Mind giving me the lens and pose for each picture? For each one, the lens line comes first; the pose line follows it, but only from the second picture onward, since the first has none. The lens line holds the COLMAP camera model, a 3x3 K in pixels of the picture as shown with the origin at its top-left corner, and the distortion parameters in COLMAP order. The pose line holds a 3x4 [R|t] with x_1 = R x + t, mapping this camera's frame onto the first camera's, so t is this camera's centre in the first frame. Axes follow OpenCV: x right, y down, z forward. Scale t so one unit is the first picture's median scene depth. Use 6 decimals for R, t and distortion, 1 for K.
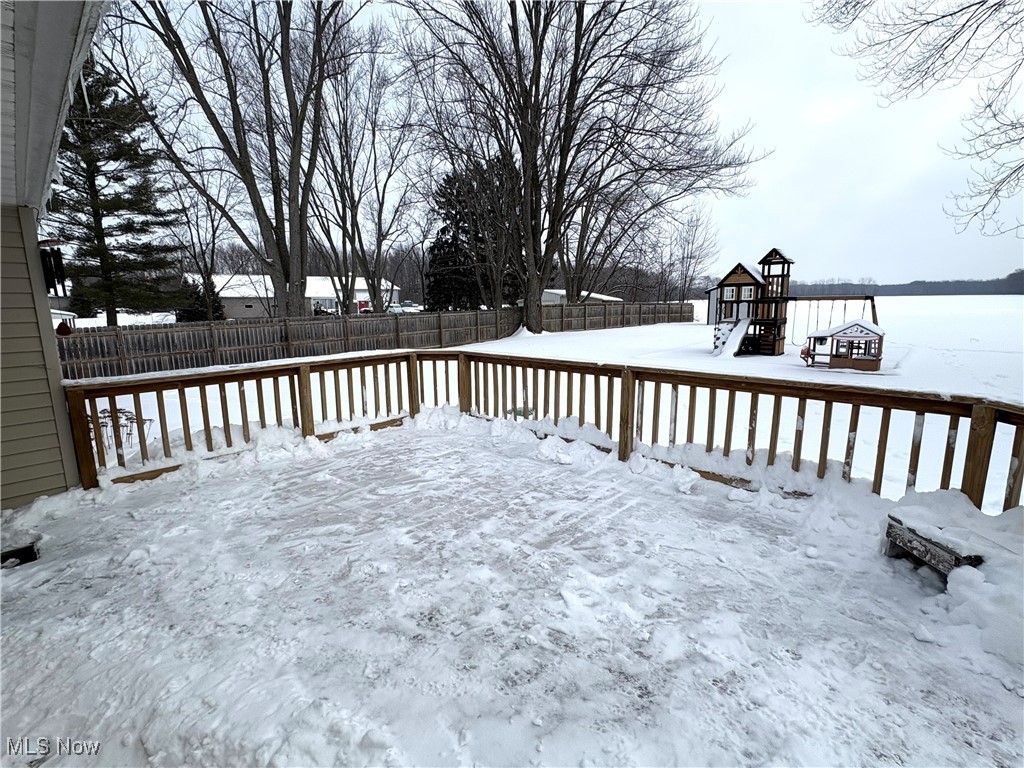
lens RADIAL K [[475.7, 0, 511.3], [0, 475.7, 387.2], [0, 0, 1]] dist [-0.001269, 0.001436]
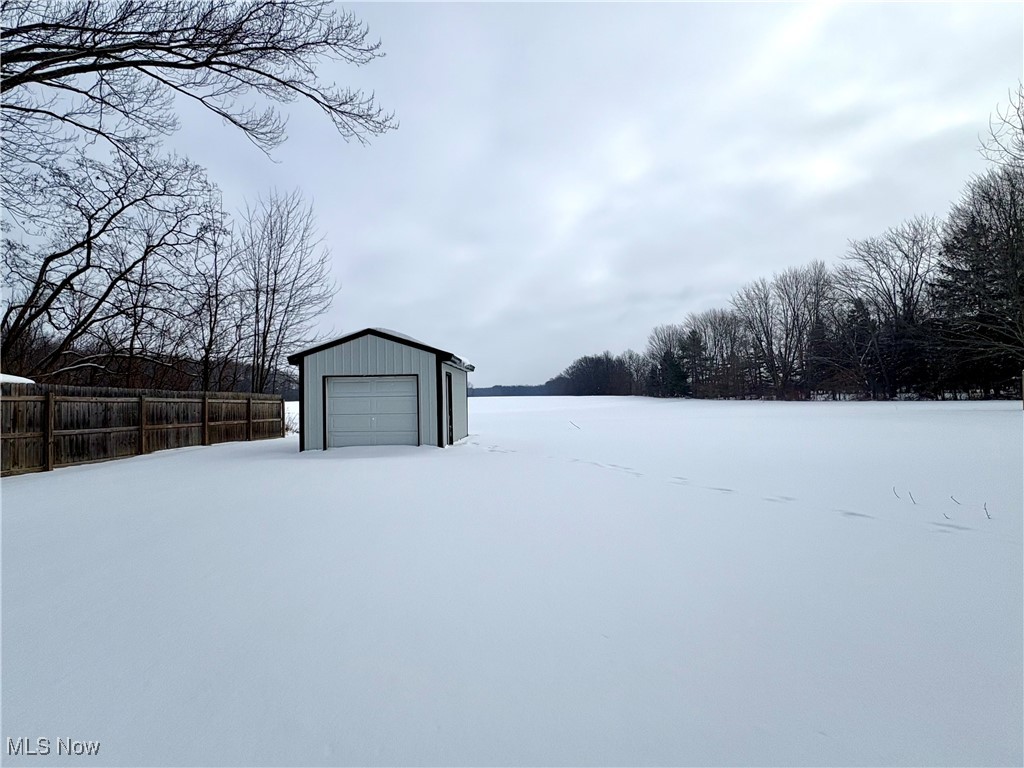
lens RADIAL K [[475.7, 0, 511.8], [0, 475.7, 385.1], [0, 0, 1]] dist [-0.001269, 0.001436]
pose [[0.744174, 0.018742, 0.667723, 0.555525], [0.123451, 0.978529, -0.165051, -0.192935], [-0.656479, 0.205257, 0.725882, 1.204604]]
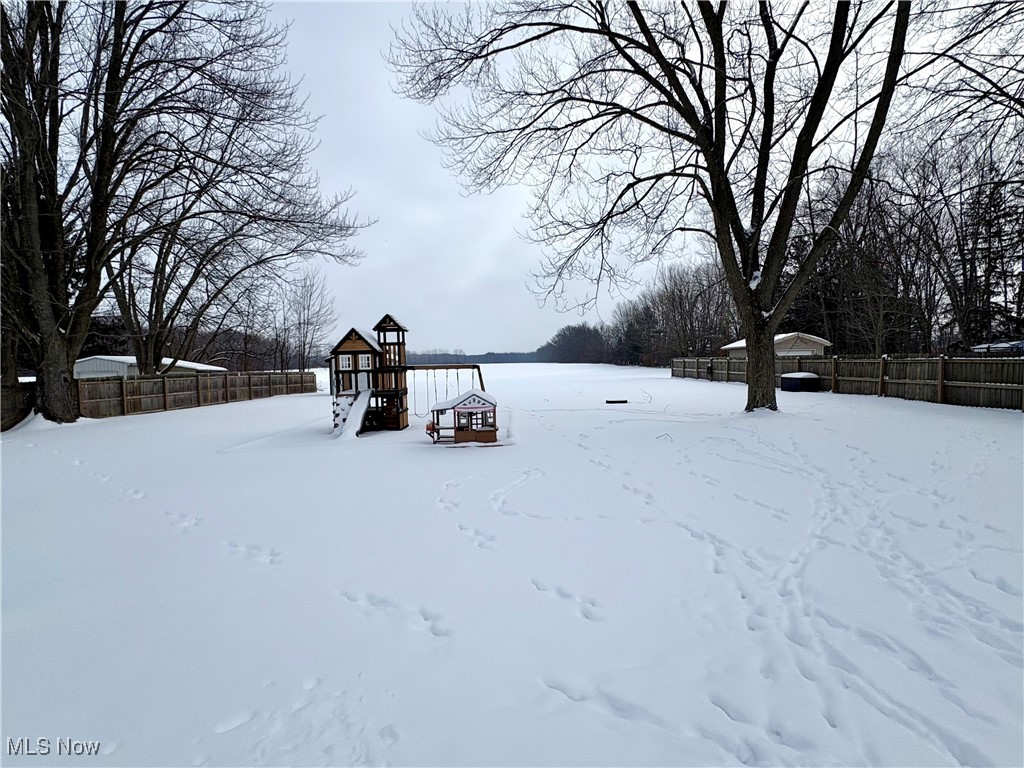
lens RADIAL K [[475.7, 0, 506.2], [0, 475.7, 383.6], [0, 0, 1]] dist [-0.001269, 0.001436]
pose [[0.745135, -0.029010, 0.666283, 0.099138], [0.126955, 0.986955, -0.099007, -0.036003], [-0.654719, 0.158361, 0.739097, 0.176185]]
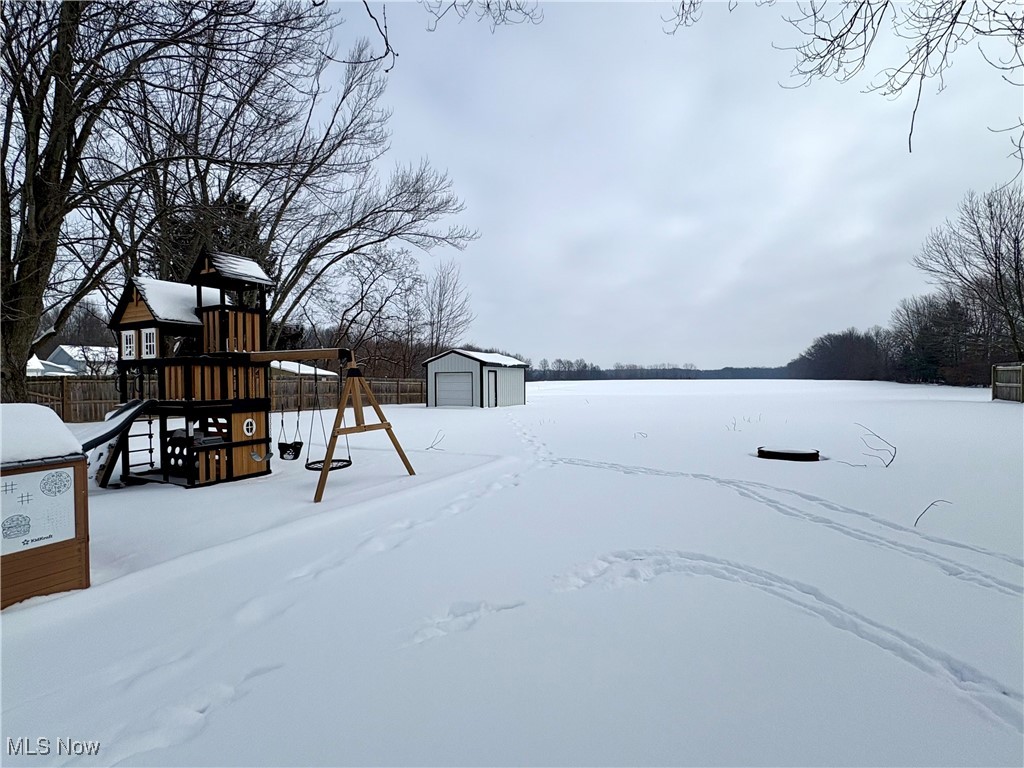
lens RADIAL K [[475.7, 0, 506.9], [0, 475.7, 387.3], [0, 0, 1]] dist [-0.001269, 0.001436]
pose [[0.966524, 0.006636, 0.256489, 0.642778], [0.035861, 0.986359, -0.160653, -0.067868], [-0.254056, 0.164473, 0.953102, 0.454246]]
